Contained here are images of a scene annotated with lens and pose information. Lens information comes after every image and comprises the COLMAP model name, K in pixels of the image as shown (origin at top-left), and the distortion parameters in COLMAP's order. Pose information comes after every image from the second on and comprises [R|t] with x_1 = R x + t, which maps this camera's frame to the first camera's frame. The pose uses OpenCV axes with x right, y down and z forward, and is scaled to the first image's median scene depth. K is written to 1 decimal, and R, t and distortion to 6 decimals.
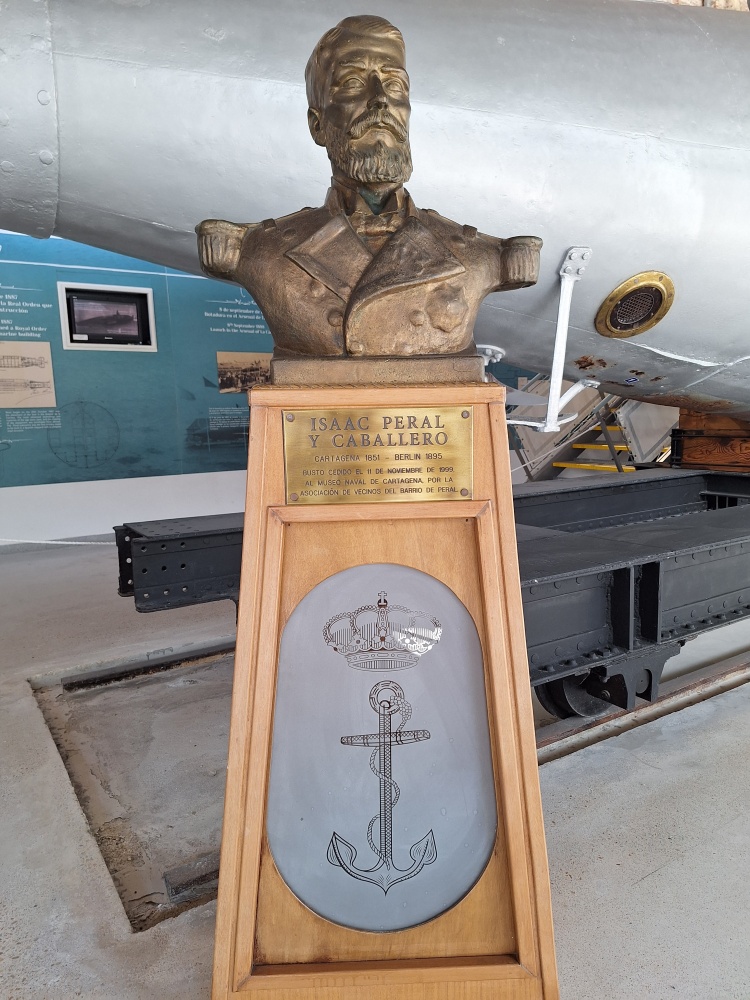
lens RADIAL K [[681.9, 0, 391.4], [0, 681.9, 524.8], [0, 0, 1]] dist [0.074449, -0.094994]
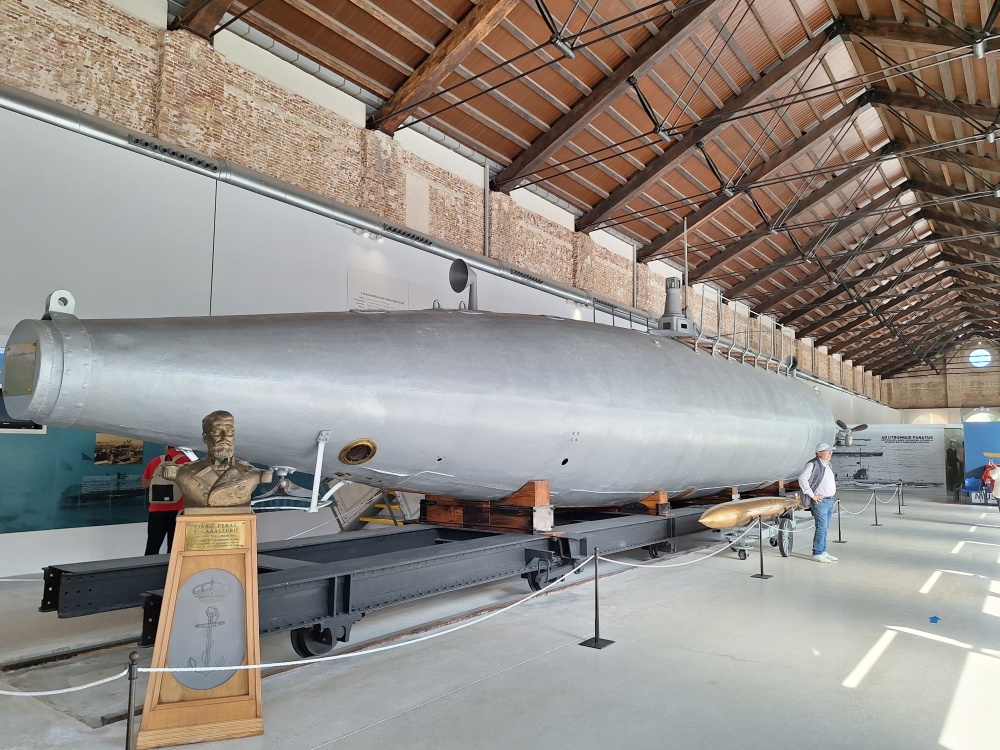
lens RADIAL K [[681.9, 0, 507.6], [0, 681.9, 379.7], [0, 0, 1]] dist [0.074449, -0.094994]
pose [[0.936448, 0.069272, 0.343898, 0.050666], [0.025683, 0.964141, -0.264145, 0.045326], [-0.349864, 0.256190, 0.901089, -1.322578]]
